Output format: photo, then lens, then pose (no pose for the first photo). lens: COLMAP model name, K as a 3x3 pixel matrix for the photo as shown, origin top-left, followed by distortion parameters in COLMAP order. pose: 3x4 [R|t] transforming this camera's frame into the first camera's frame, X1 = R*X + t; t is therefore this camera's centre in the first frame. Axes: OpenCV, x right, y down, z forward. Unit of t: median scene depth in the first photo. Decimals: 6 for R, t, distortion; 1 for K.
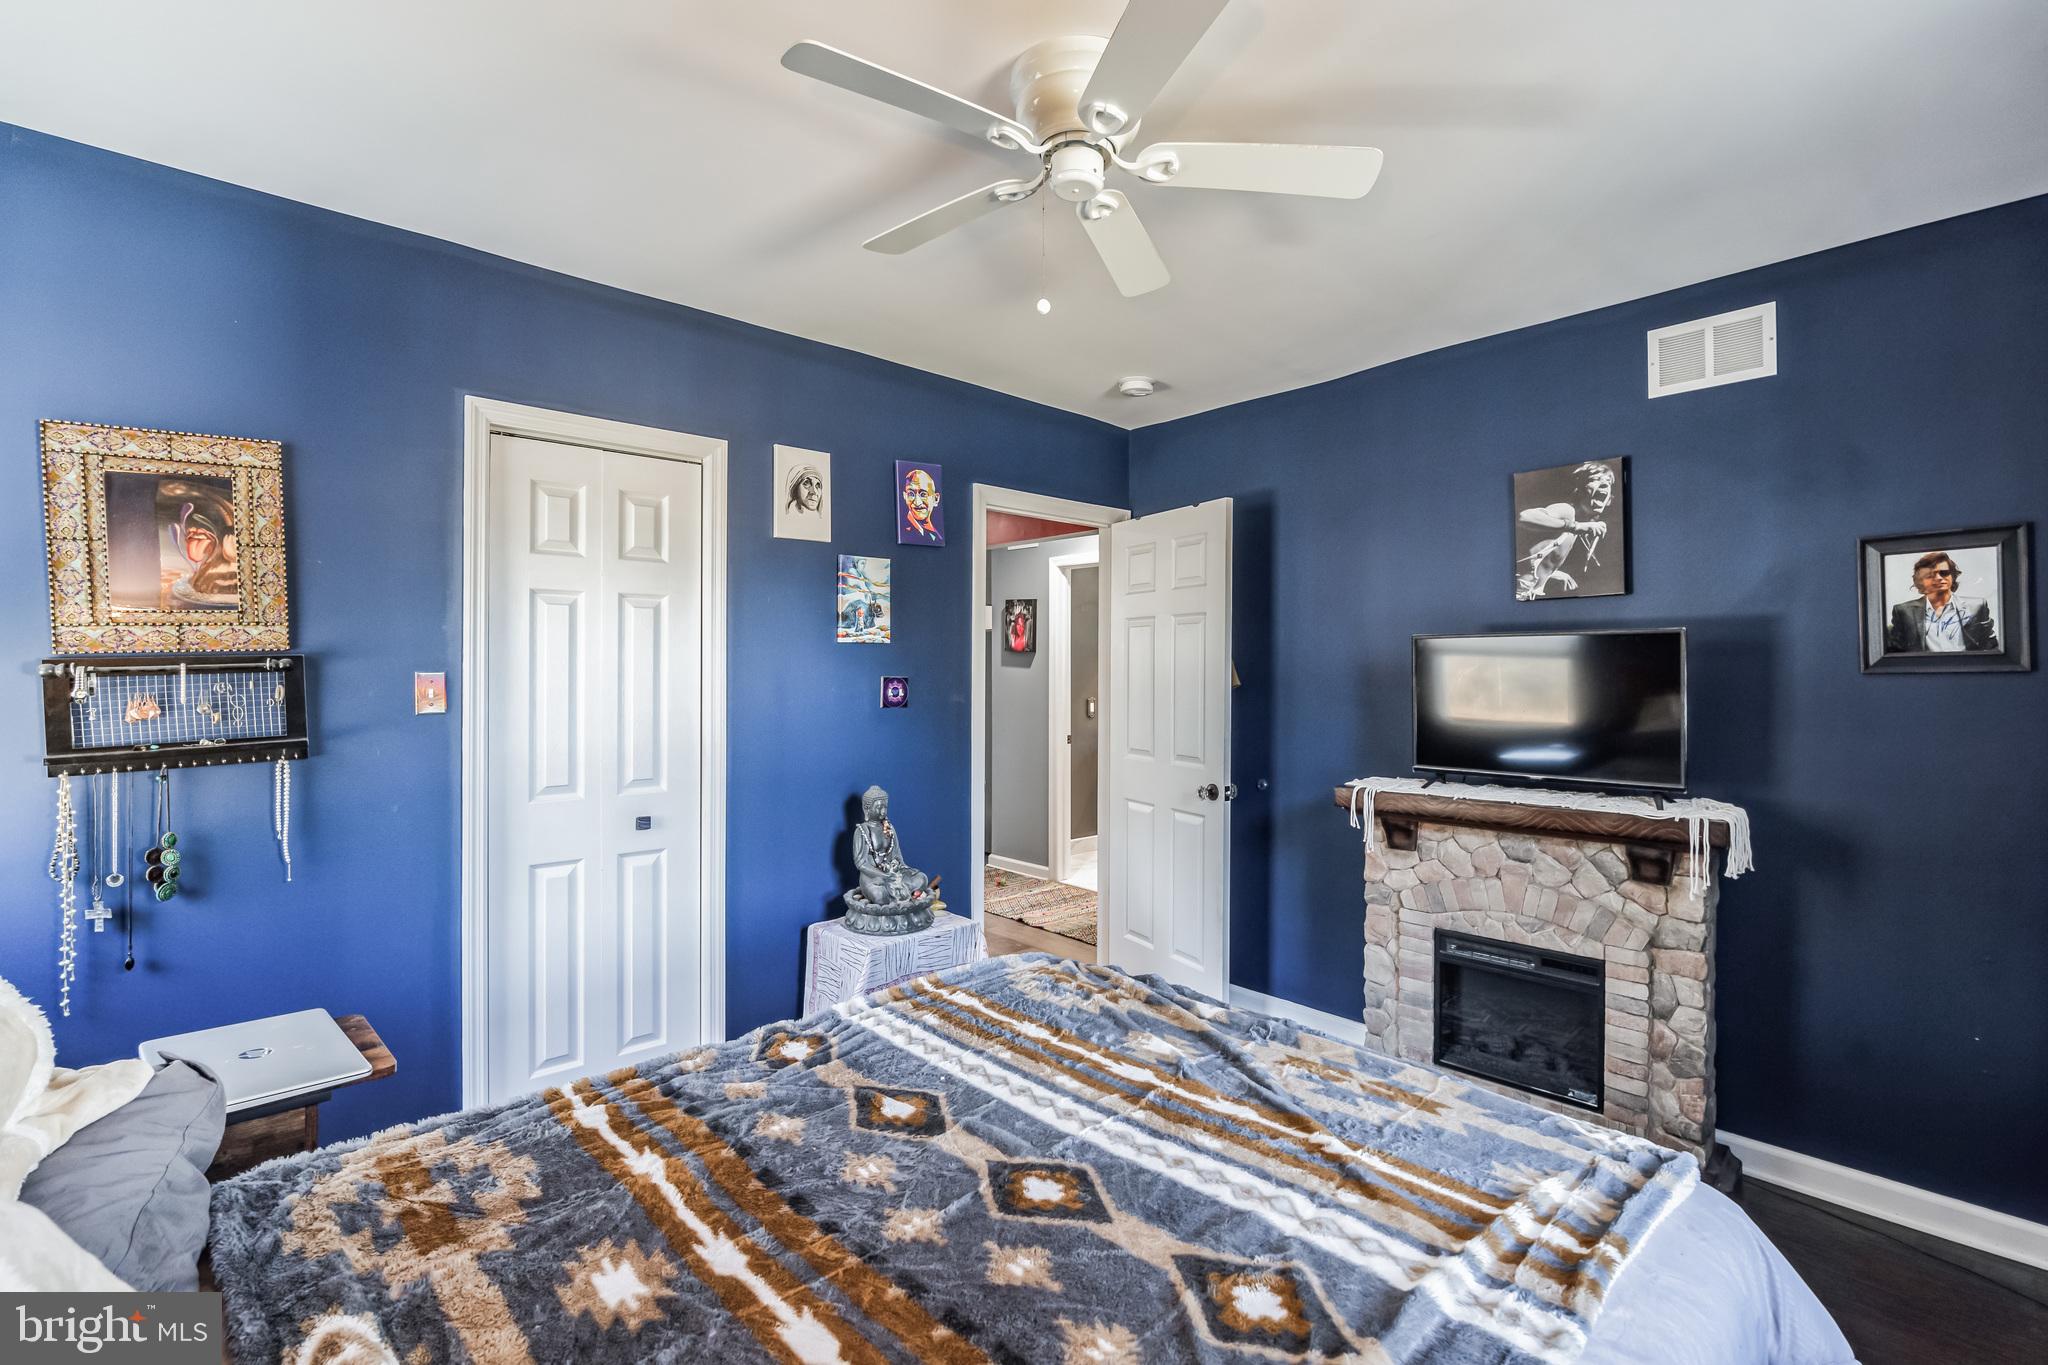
lens RADIAL K [[926.6, 0, 1020.0], [0, 926.6, 673.2], [0, 0, 1]] dist [-0.002654, -0.000291]
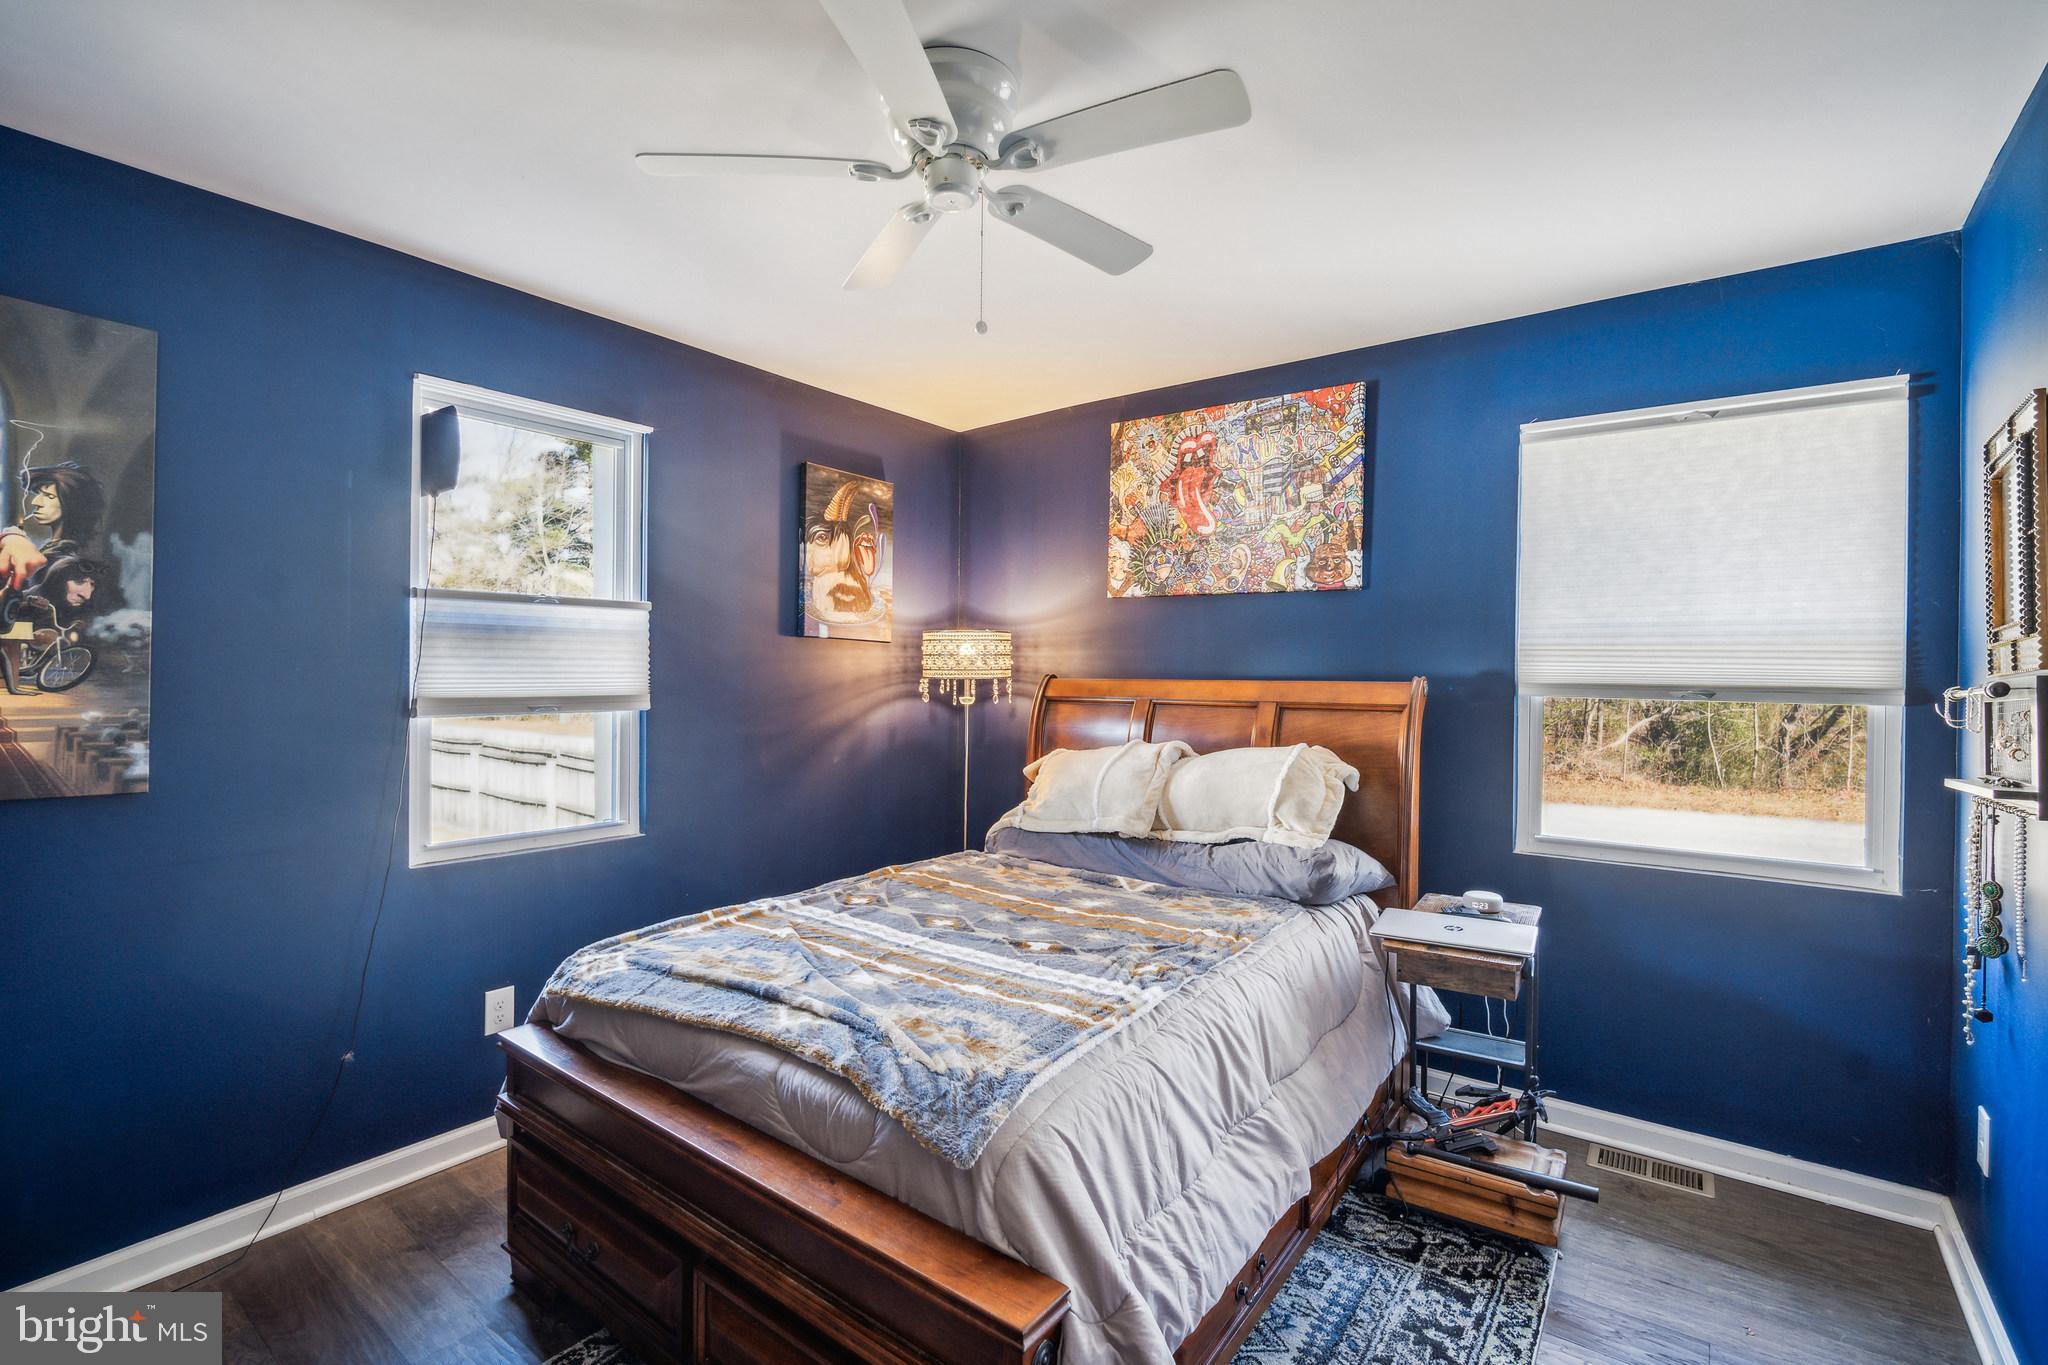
lens RADIAL K [[926.6, 0, 1020.0], [0, 926.6, 673.2], [0, 0, 1]] dist [-0.002654, -0.000291]
pose [[-0.980707, -0.008403, -0.195303, 0.210049], [-0.008567, 0.999963, -0.000006, -0.012475], [0.195296, 0.001667, -0.980743, 2.405744]]
